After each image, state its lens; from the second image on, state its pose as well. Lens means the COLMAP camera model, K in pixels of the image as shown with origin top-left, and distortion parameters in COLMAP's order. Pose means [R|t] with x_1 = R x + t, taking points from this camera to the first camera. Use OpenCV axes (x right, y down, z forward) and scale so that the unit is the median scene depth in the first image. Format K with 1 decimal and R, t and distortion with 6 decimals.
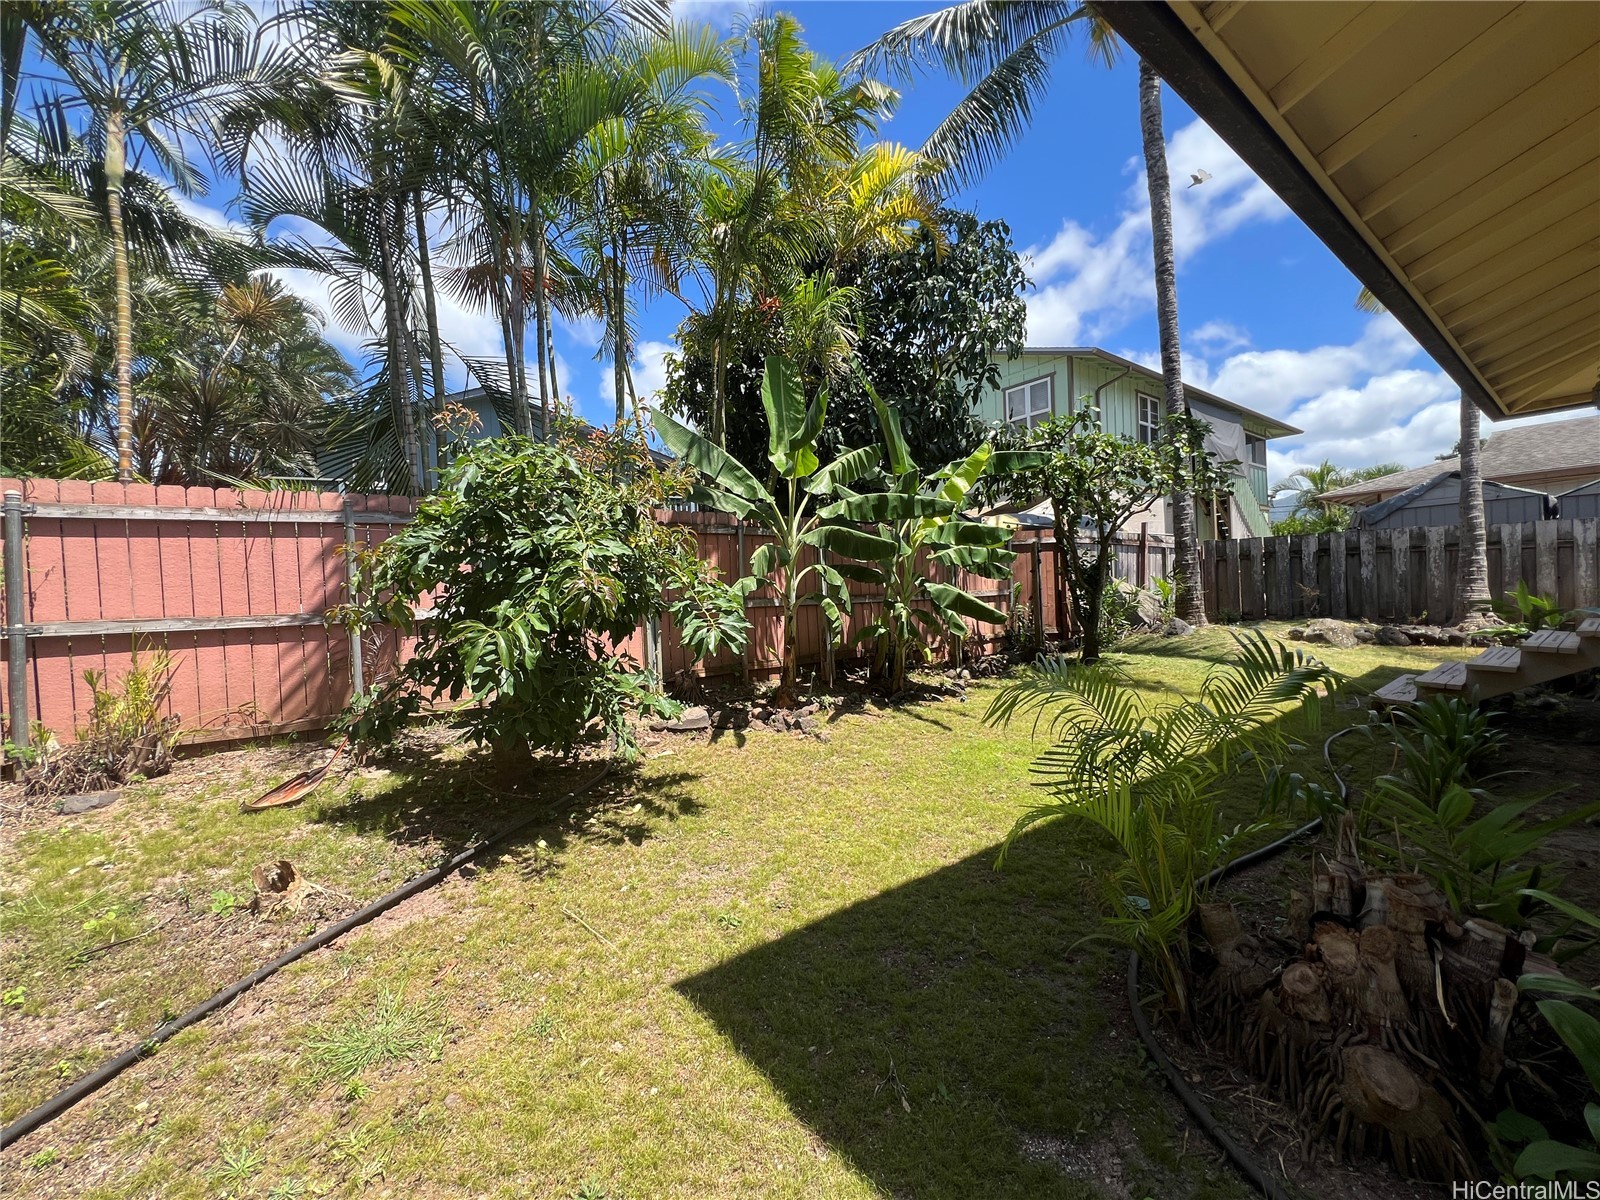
lens RADIAL K [[641.2, 0, 798.1], [0, 641.2, 603.2], [0, 0, 1]] dist [-0.000485, -0.000285]
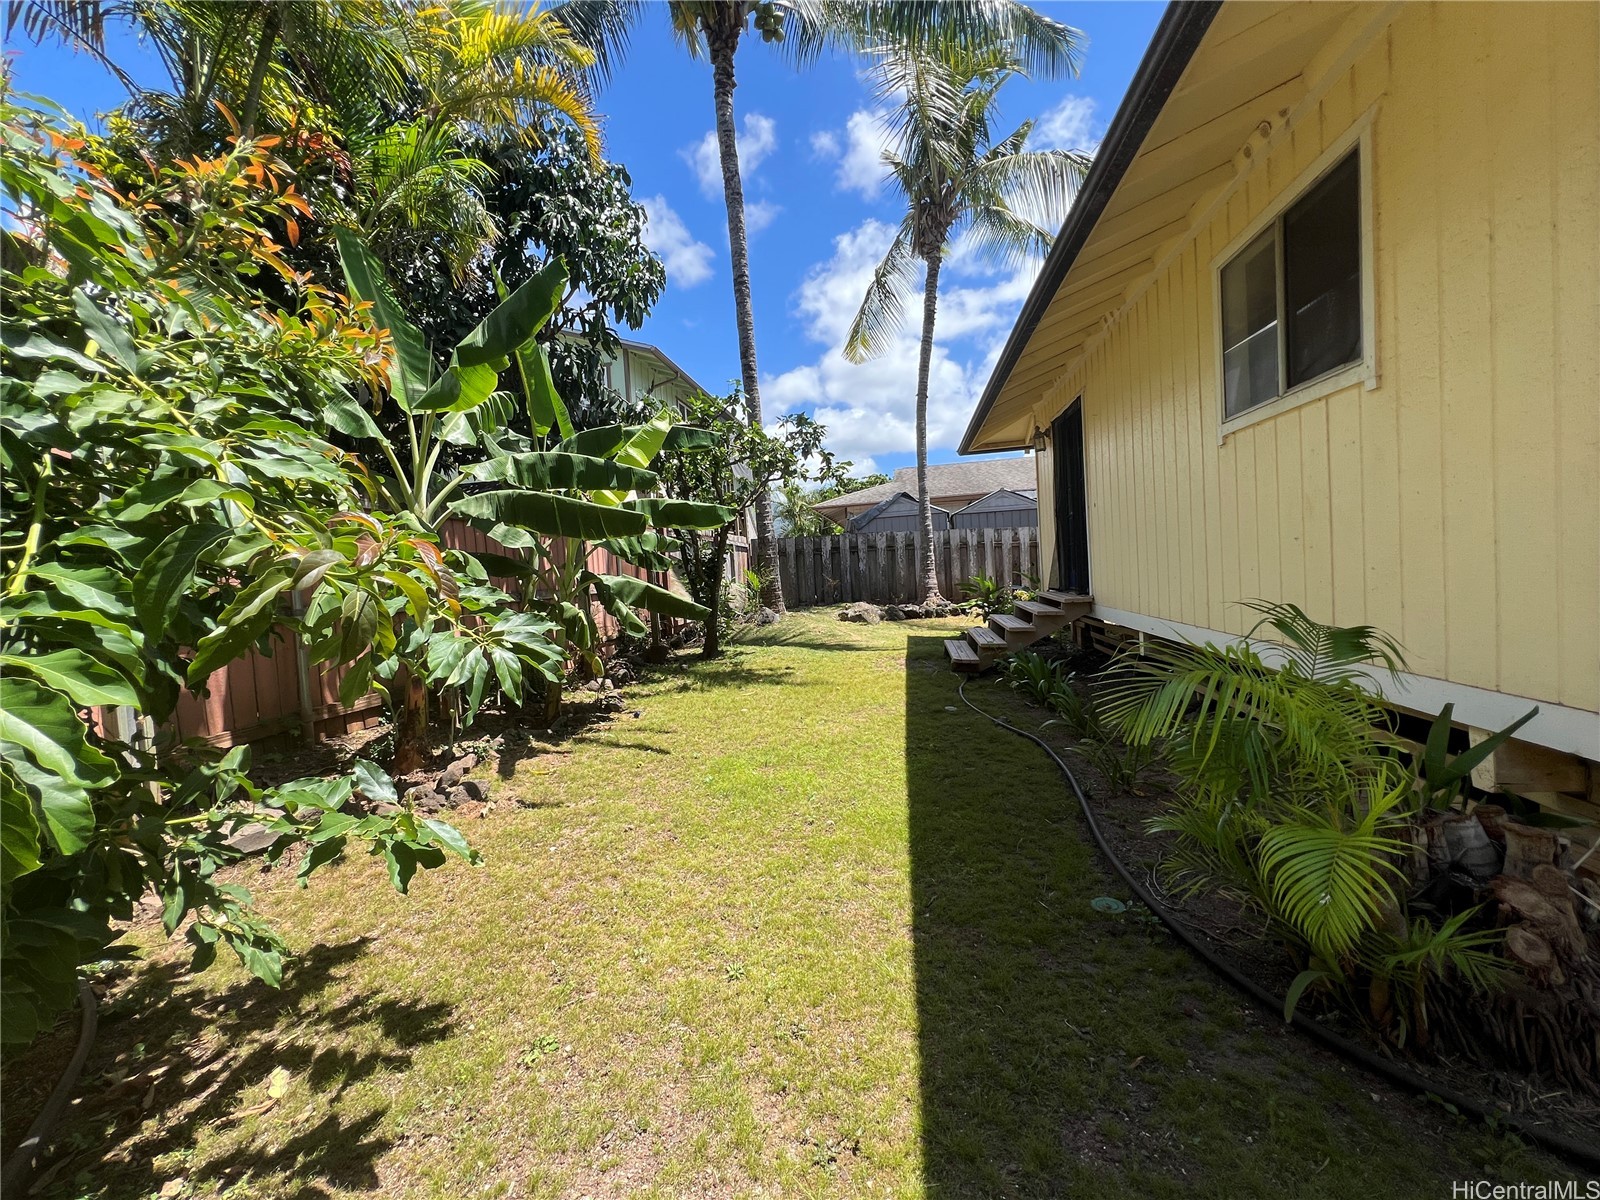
lens RADIAL K [[641.2, 0, 801.6], [0, 641.2, 600.5], [0, 0, 1]] dist [-0.000485, -0.000285]
pose [[0.732385, -0.040890, 0.679662, -0.160081], [0.044448, 0.998937, 0.012202, 0.001289], [-0.679439, 0.021273, 0.733424, 0.253216]]
